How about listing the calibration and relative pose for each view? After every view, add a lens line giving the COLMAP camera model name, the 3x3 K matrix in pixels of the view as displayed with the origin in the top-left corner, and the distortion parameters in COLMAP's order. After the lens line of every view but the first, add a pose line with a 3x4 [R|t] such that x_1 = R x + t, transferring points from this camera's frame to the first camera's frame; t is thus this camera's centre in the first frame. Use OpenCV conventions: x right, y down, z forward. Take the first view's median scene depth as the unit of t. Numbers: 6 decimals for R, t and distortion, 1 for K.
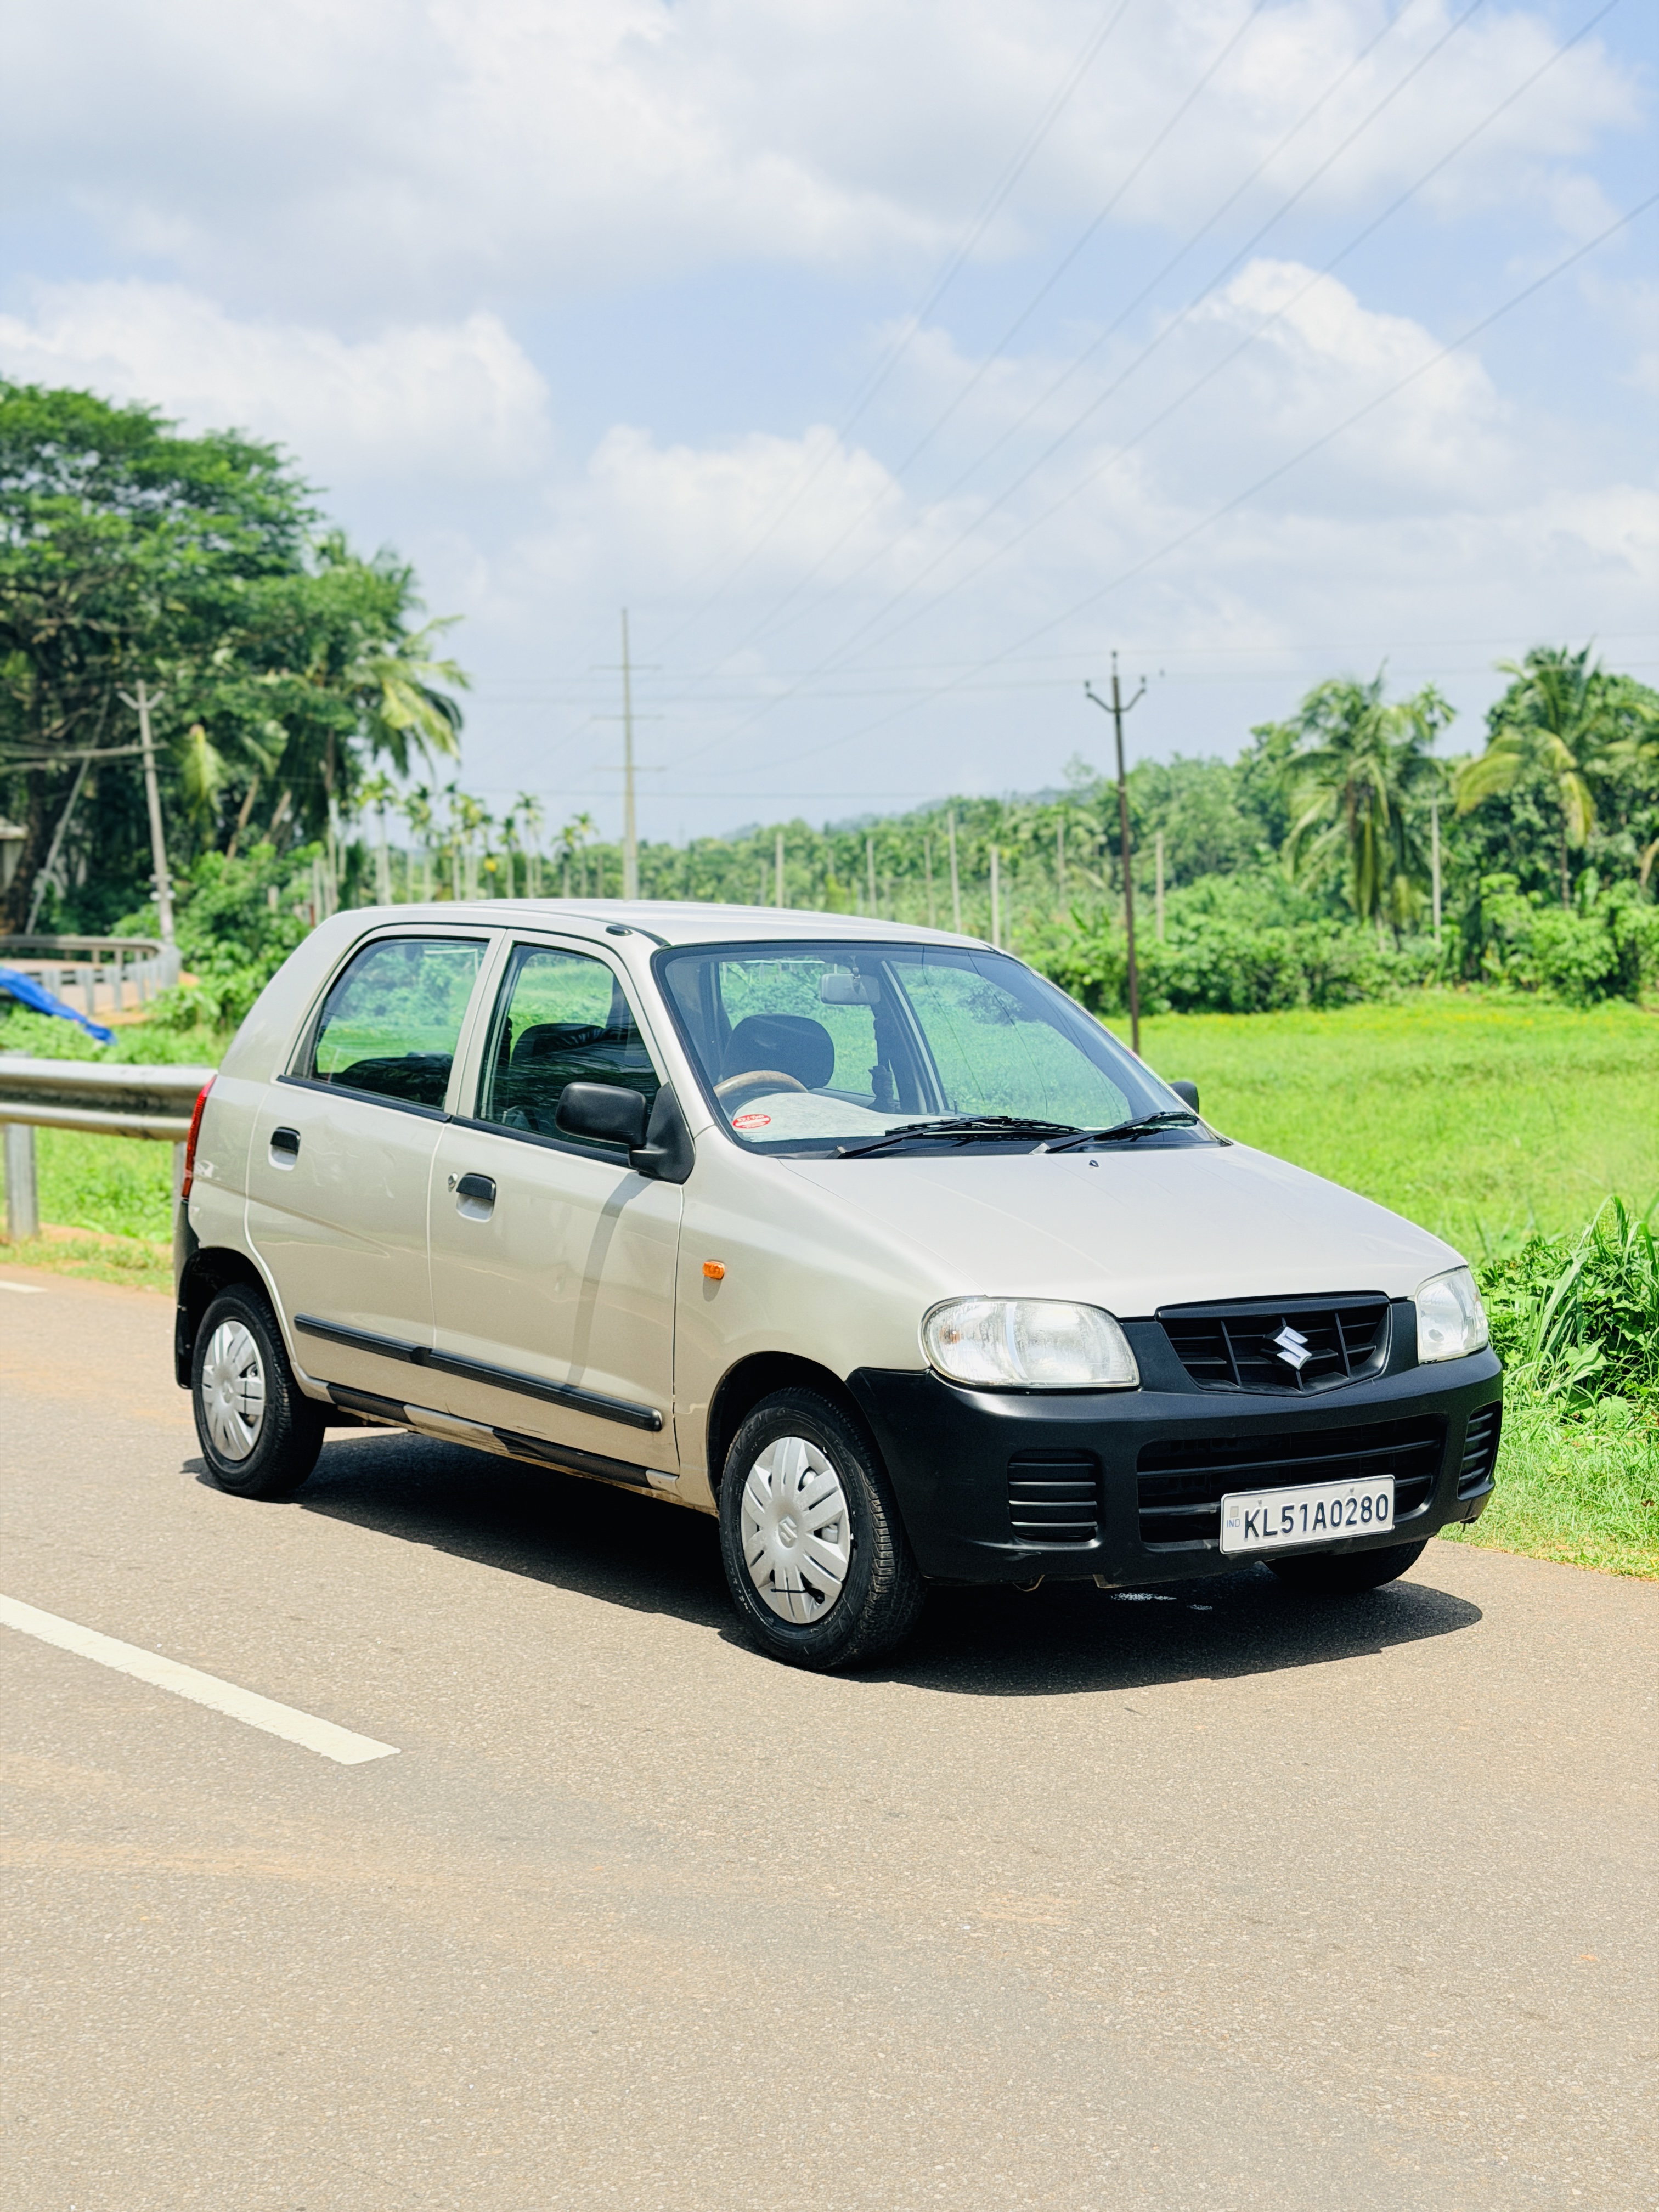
lens RADIAL K [[3424.1, 0, 829.5], [0, 3424.1, 1106.0], [0, 0, 1]] dist [0.001877, 0.017761]
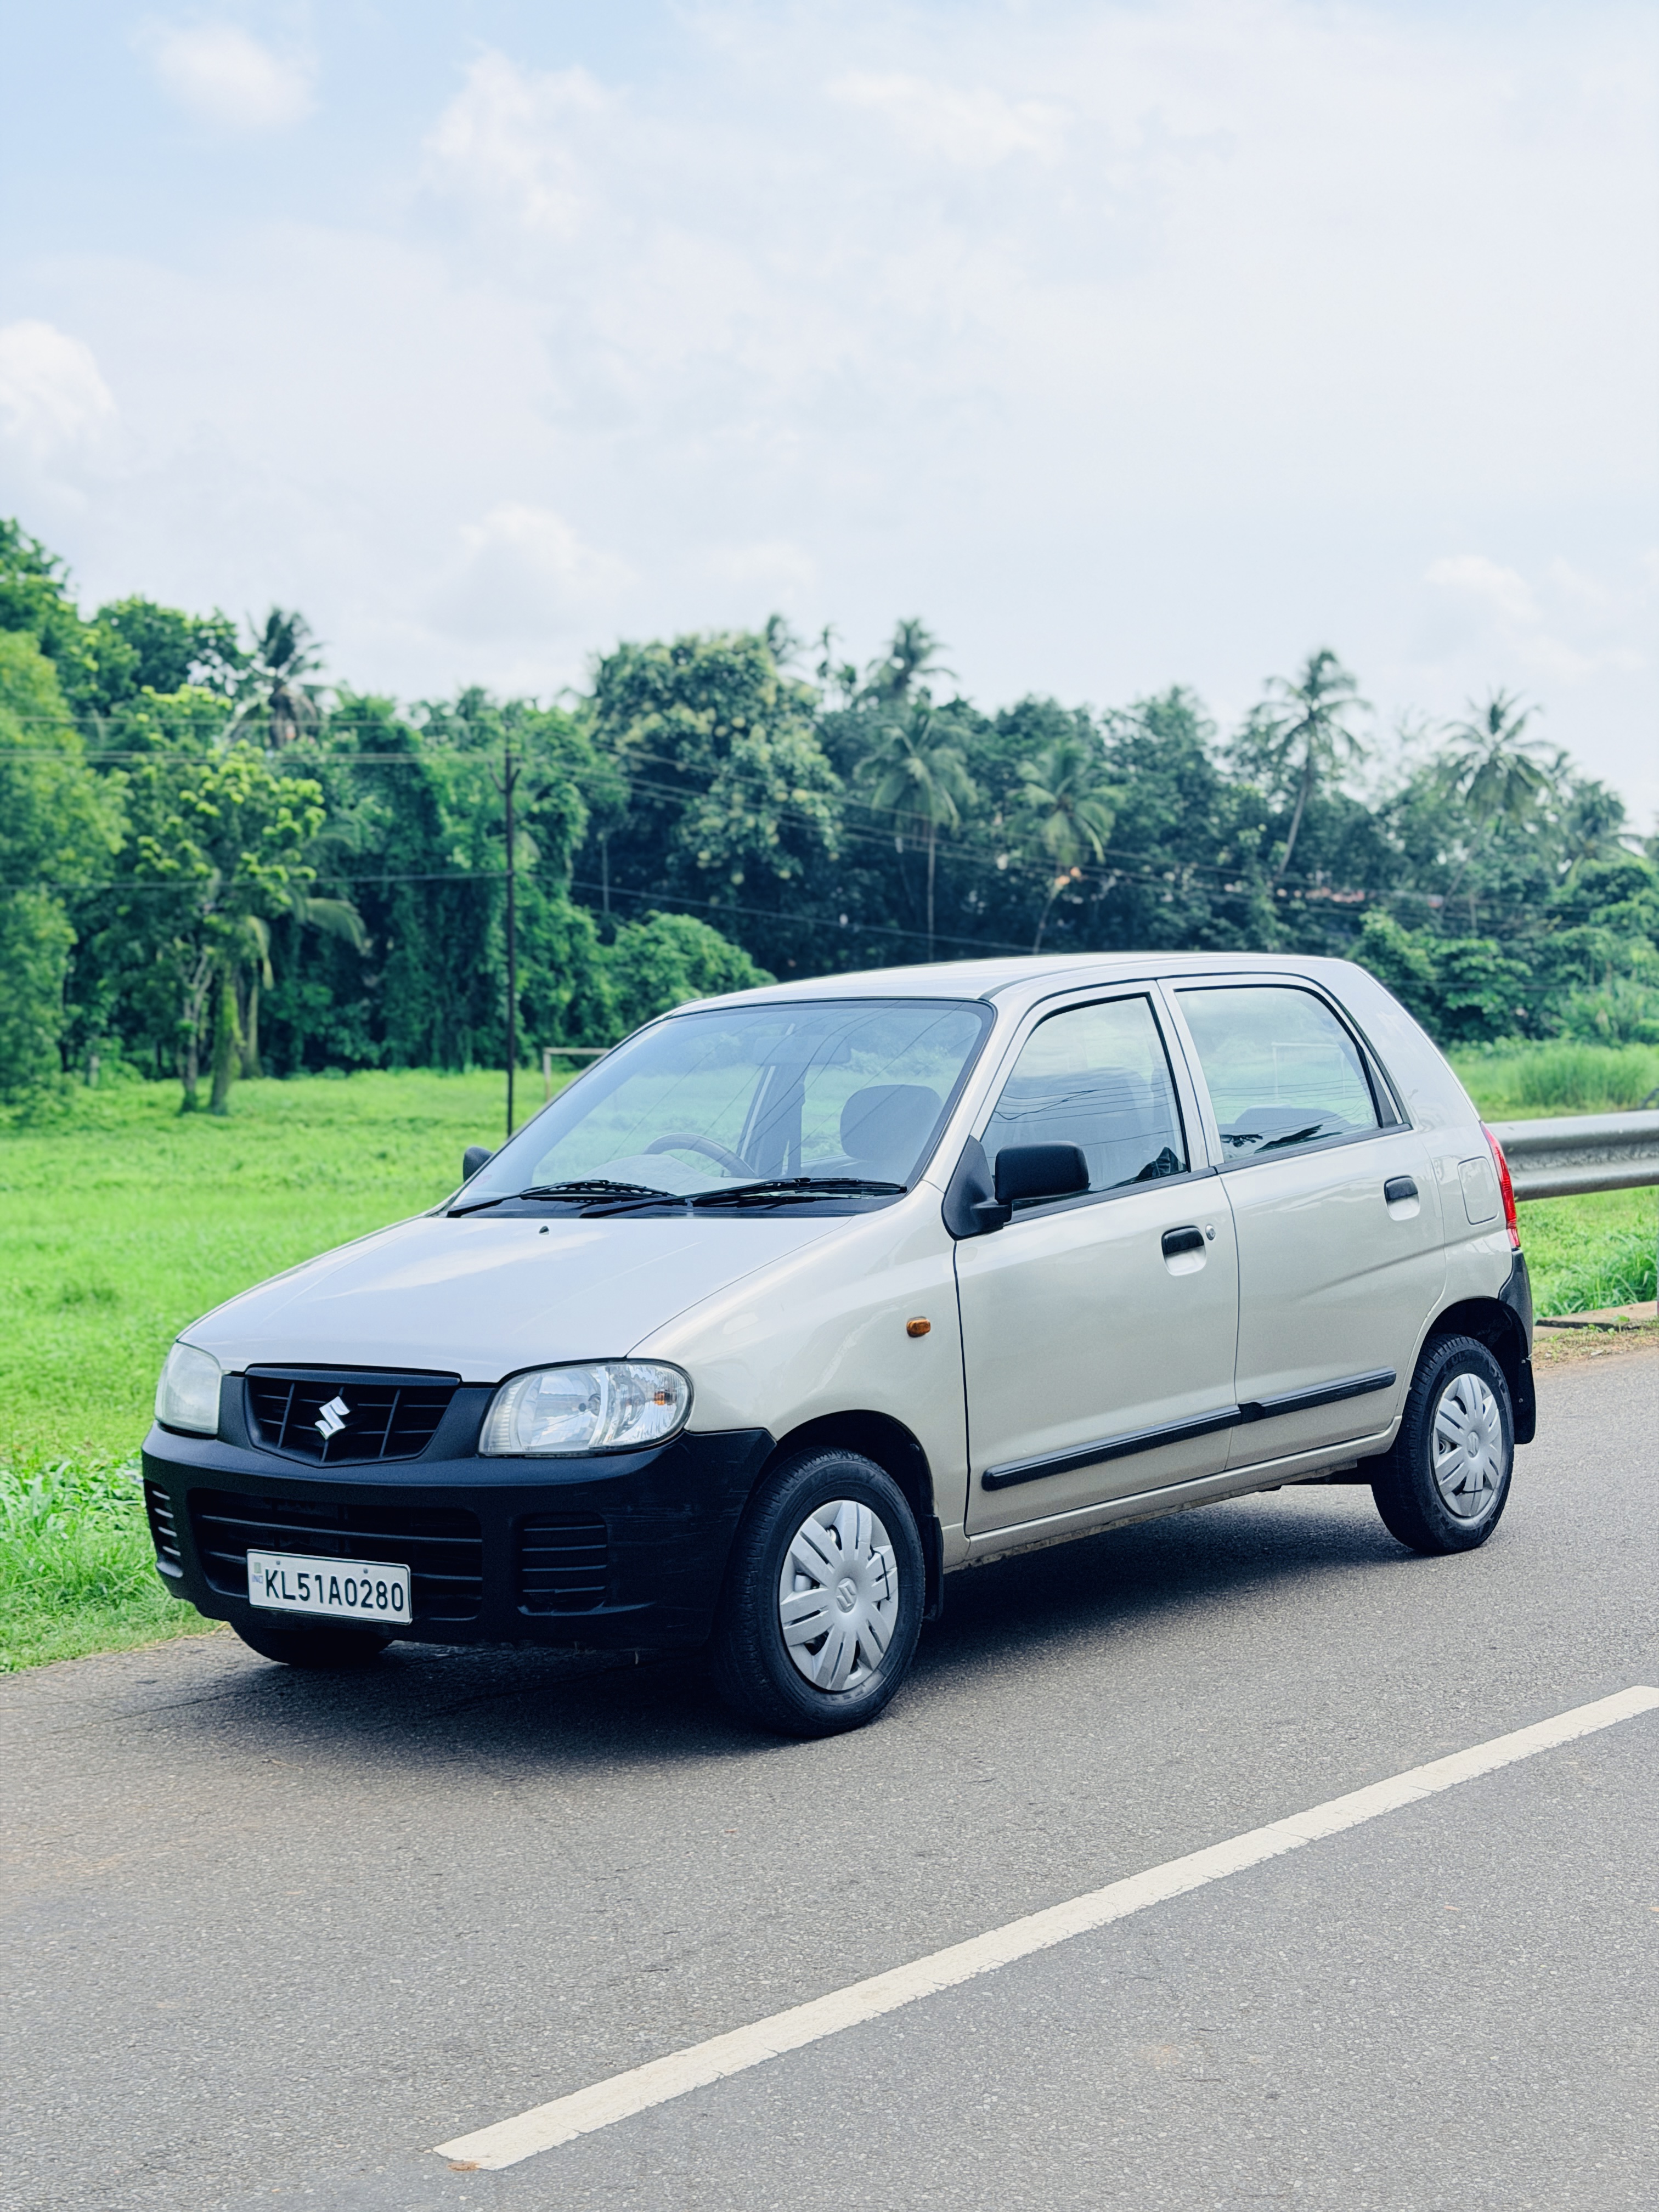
lens RADIAL K [[3424.1, 0, 829.5], [0, 3424.1, 1106.0], [0, 0, 1]] dist [0.001877, 0.017761]
pose [[0.223766, -0.002144, -0.974641, 1.136208], [-0.002088, 0.999994, -0.002679, -0.017511], [0.974641, 0.002635, 0.223760, 0.917320]]
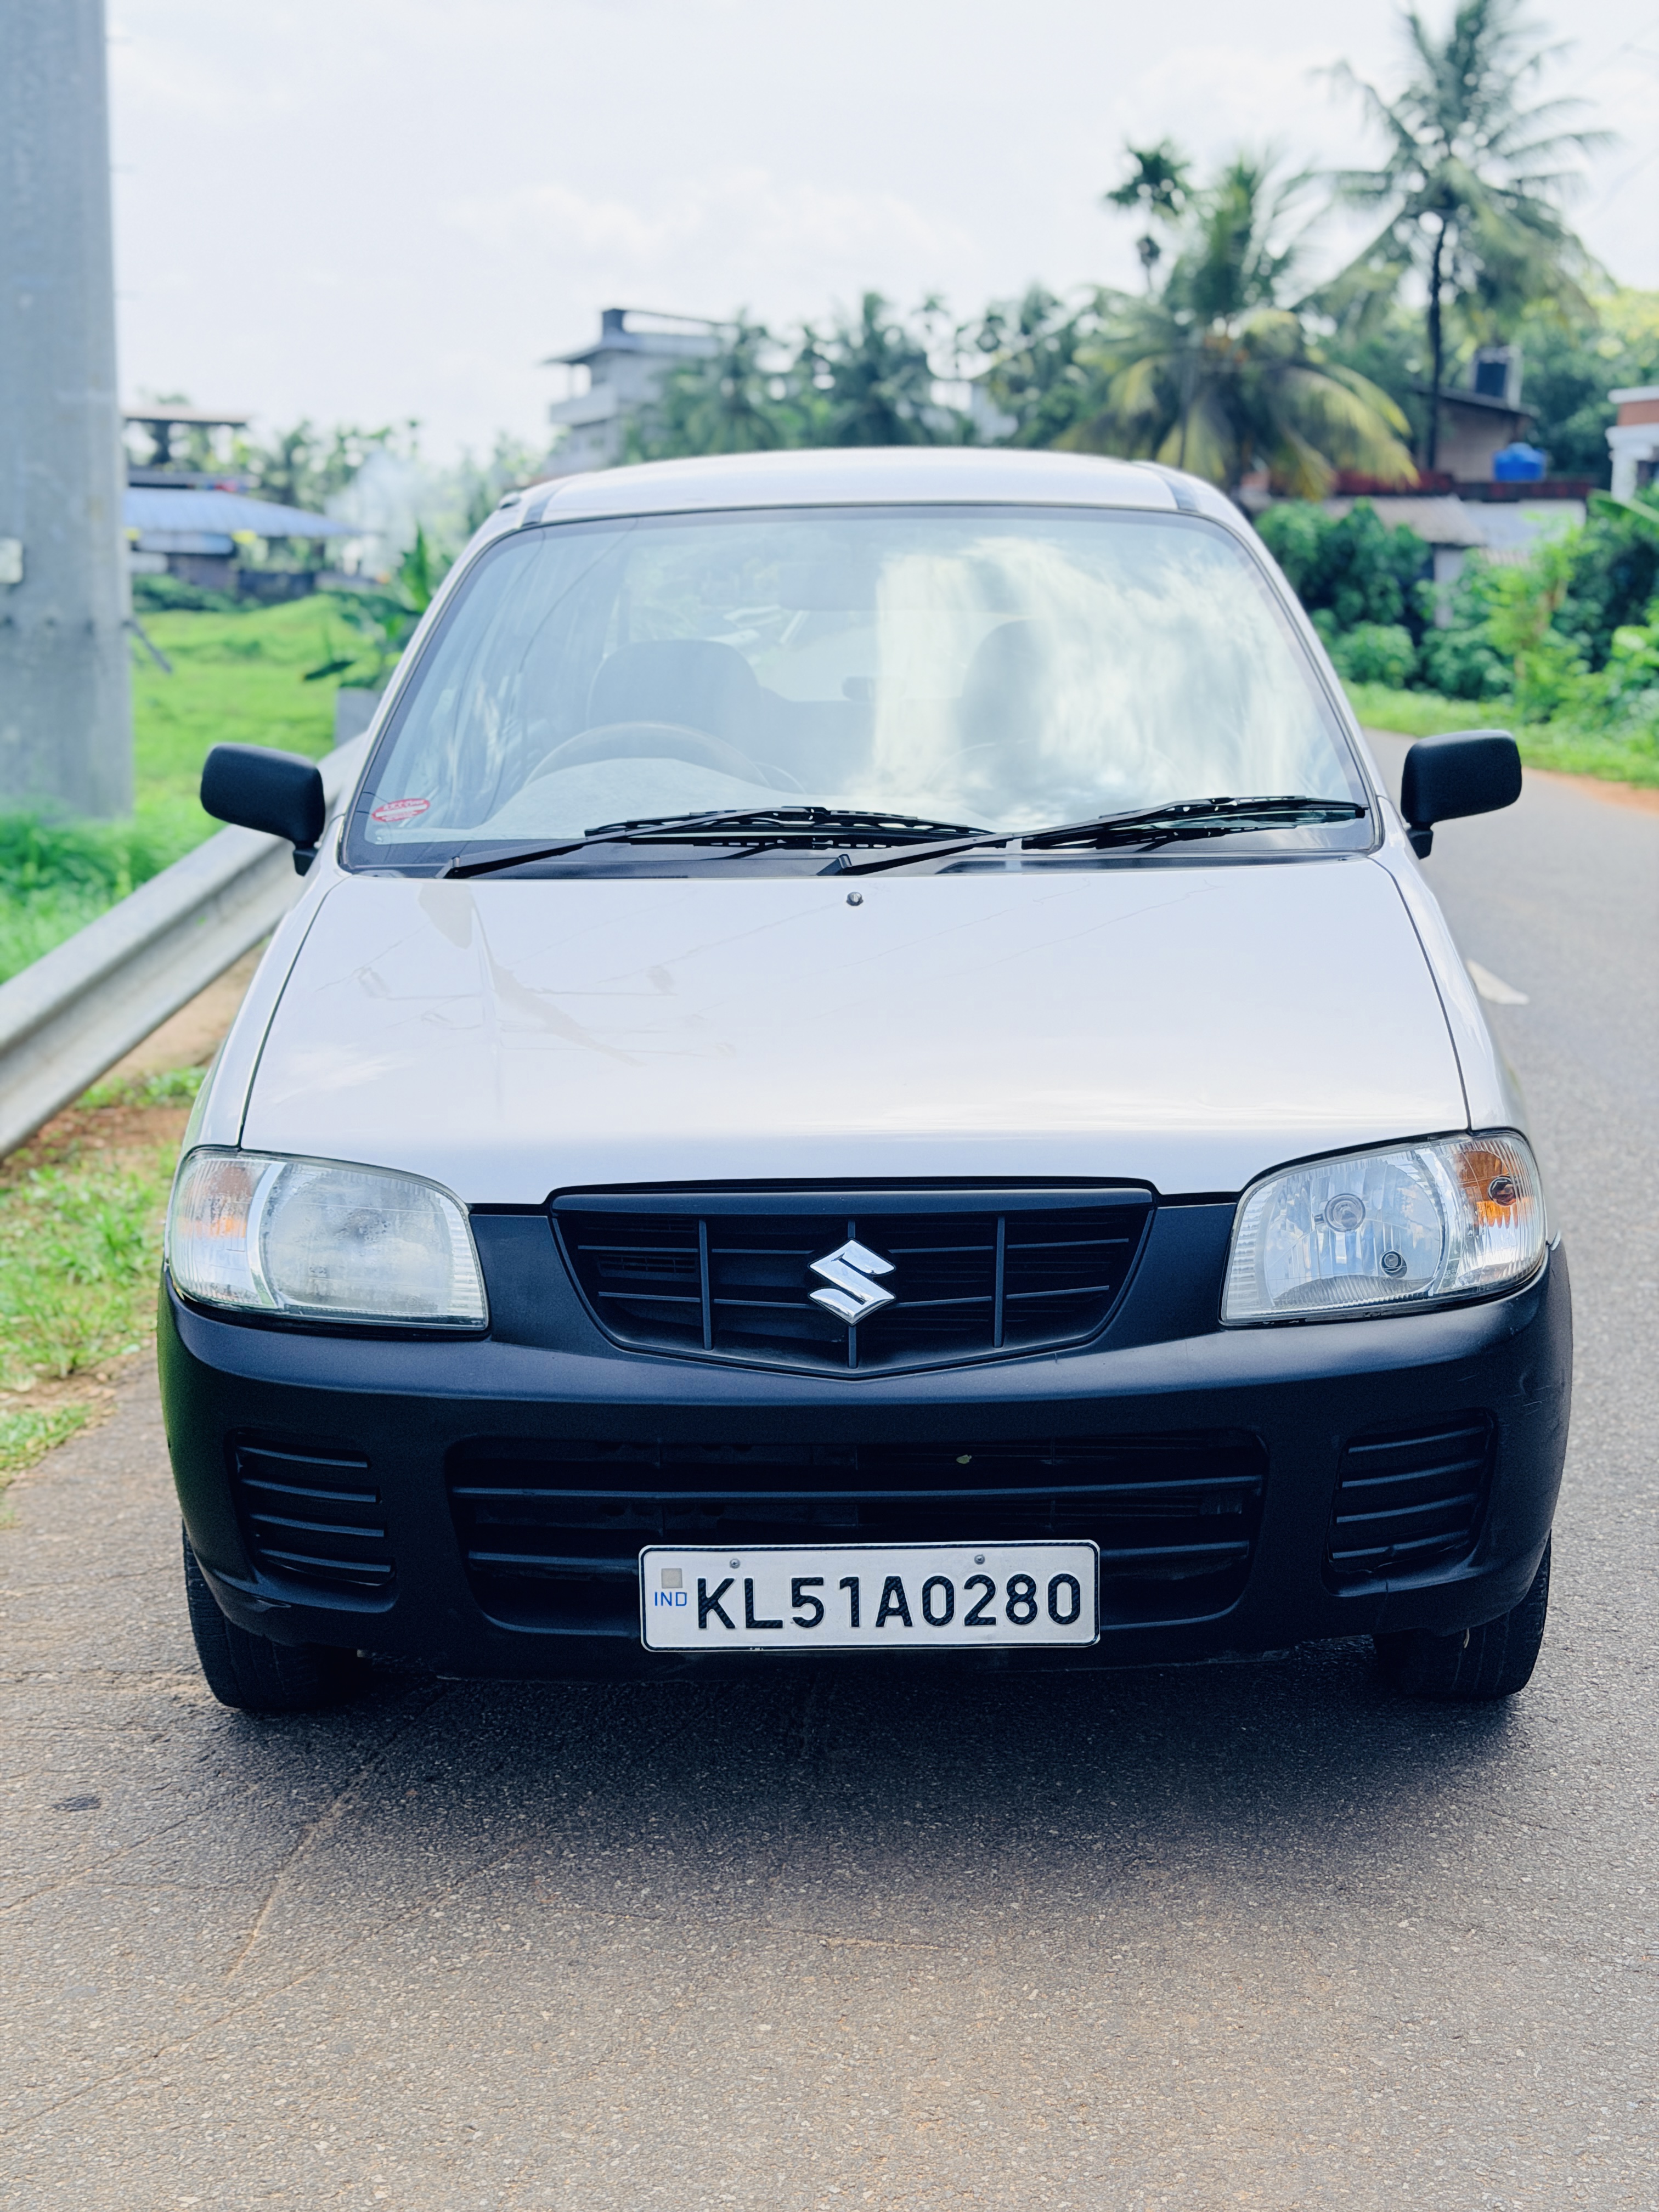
lens RADIAL K [[3424.1, 0, 829.5], [0, 3424.1, 1106.0], [0, 0, 1]] dist [0.001877, 0.017761]
pose [[0.781583, 0.078075, -0.618895, 0.454472], [0.001894, 0.991835, 0.127514, -0.022743], [0.623798, -0.100835, 0.775054, 0.594058]]
